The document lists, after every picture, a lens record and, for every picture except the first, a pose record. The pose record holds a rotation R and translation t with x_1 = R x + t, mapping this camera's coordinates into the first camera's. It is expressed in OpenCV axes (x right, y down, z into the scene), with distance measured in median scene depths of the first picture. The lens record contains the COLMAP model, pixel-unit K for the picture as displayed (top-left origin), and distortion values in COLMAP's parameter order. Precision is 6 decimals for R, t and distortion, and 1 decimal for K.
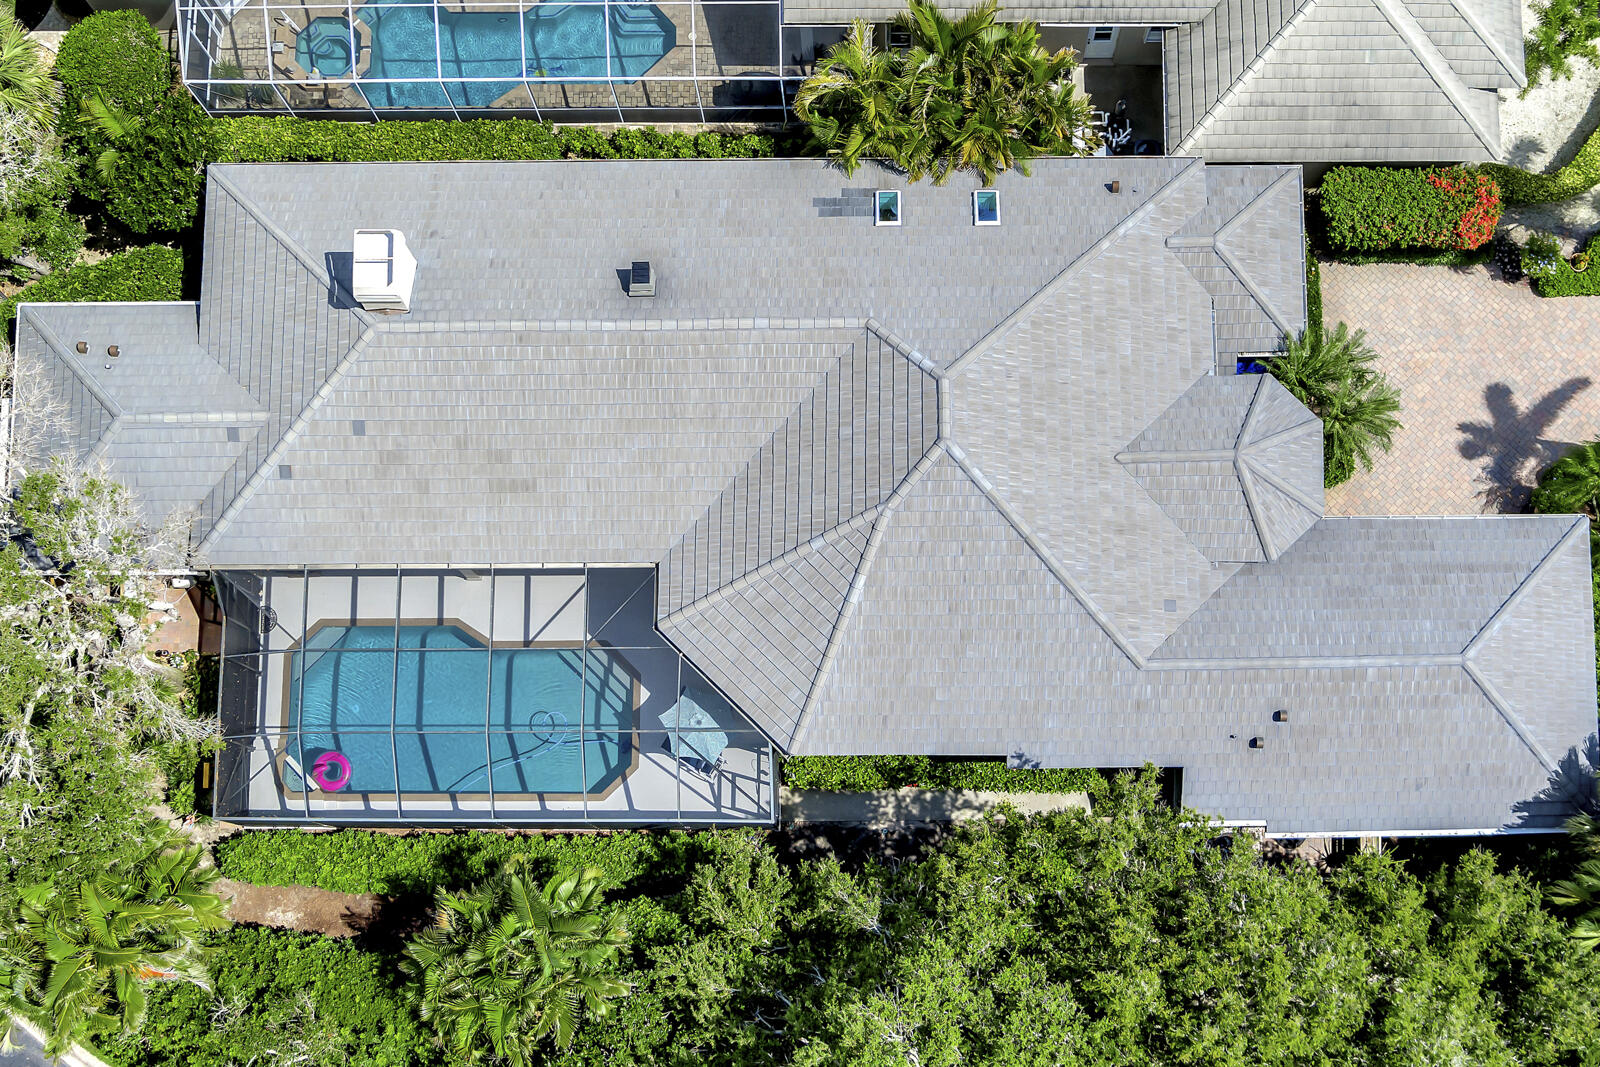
lens RADIAL K [[1305.7, 0, 800.0], [0, 1305.7, 533.5], [0, 0, 1]] dist [-0.037173, 0.000708]
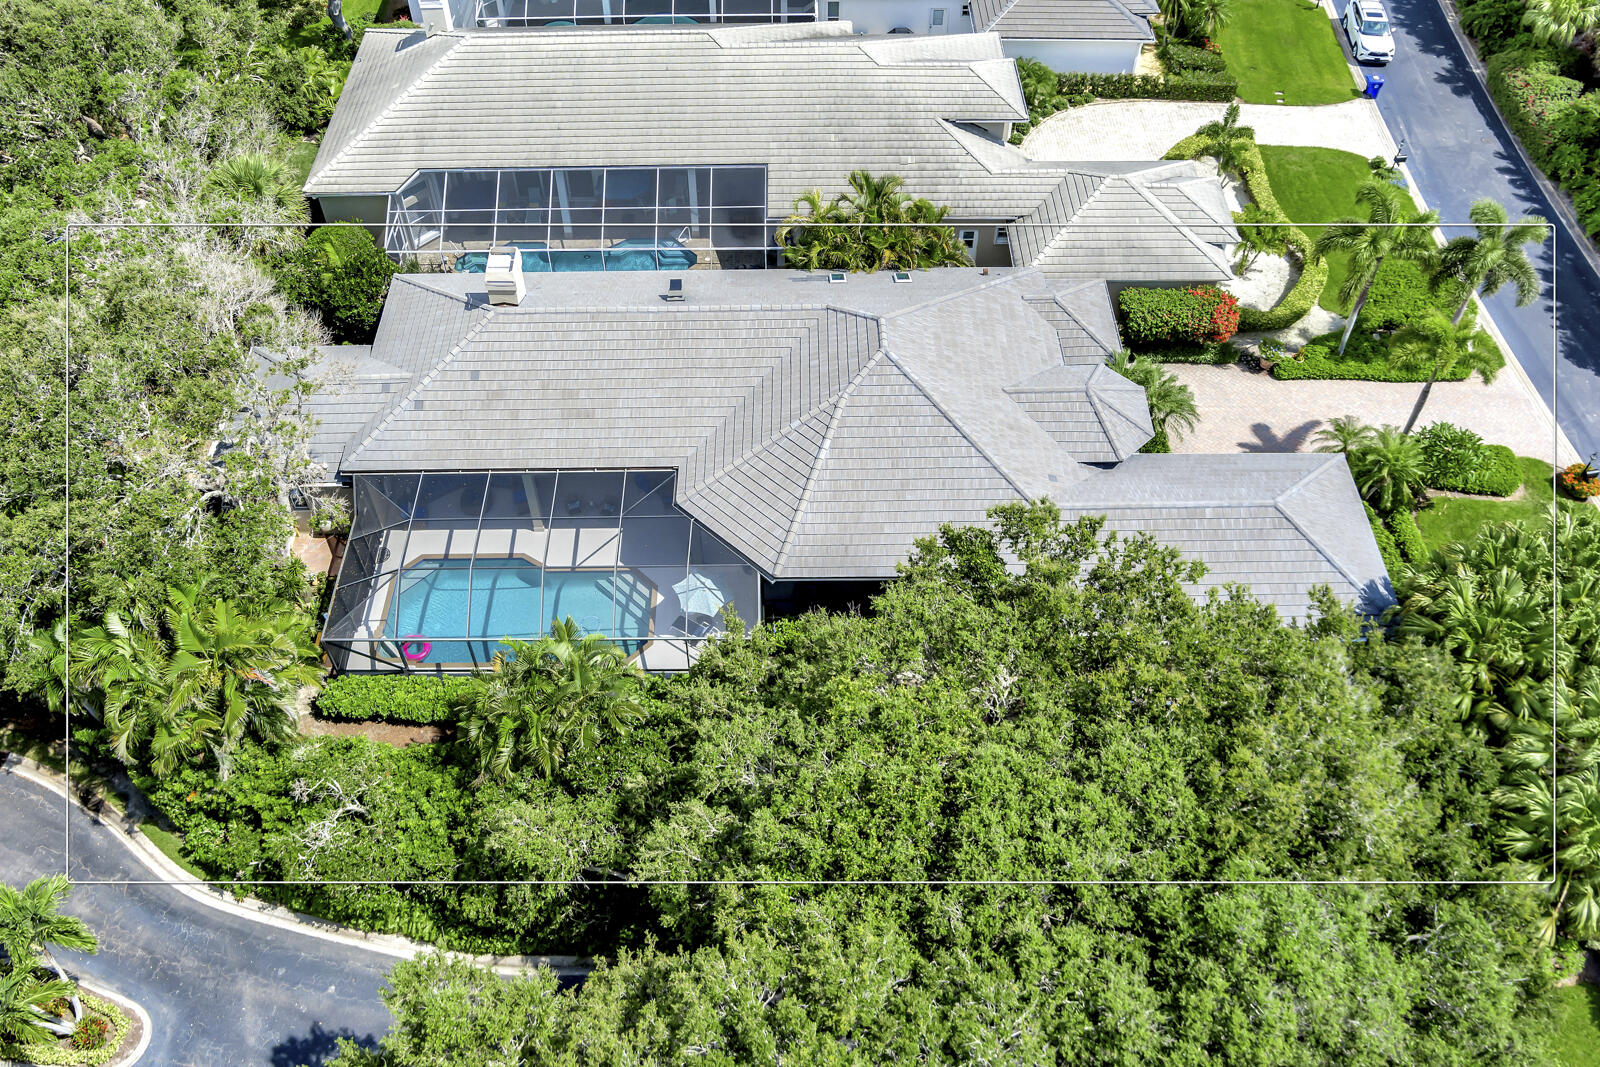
lens RADIAL K [[911.4, 0, 754.7], [0, 911.4, 533.7], [0, 0, 1]] dist [-0.029581, -0.000426]
pose [[0.999900, 0.014093, -0.001369, -0.025073], [-0.013587, 0.927787, -0.372863, 0.445846], [-0.003985, 0.372844, 0.927886, 0.128846]]
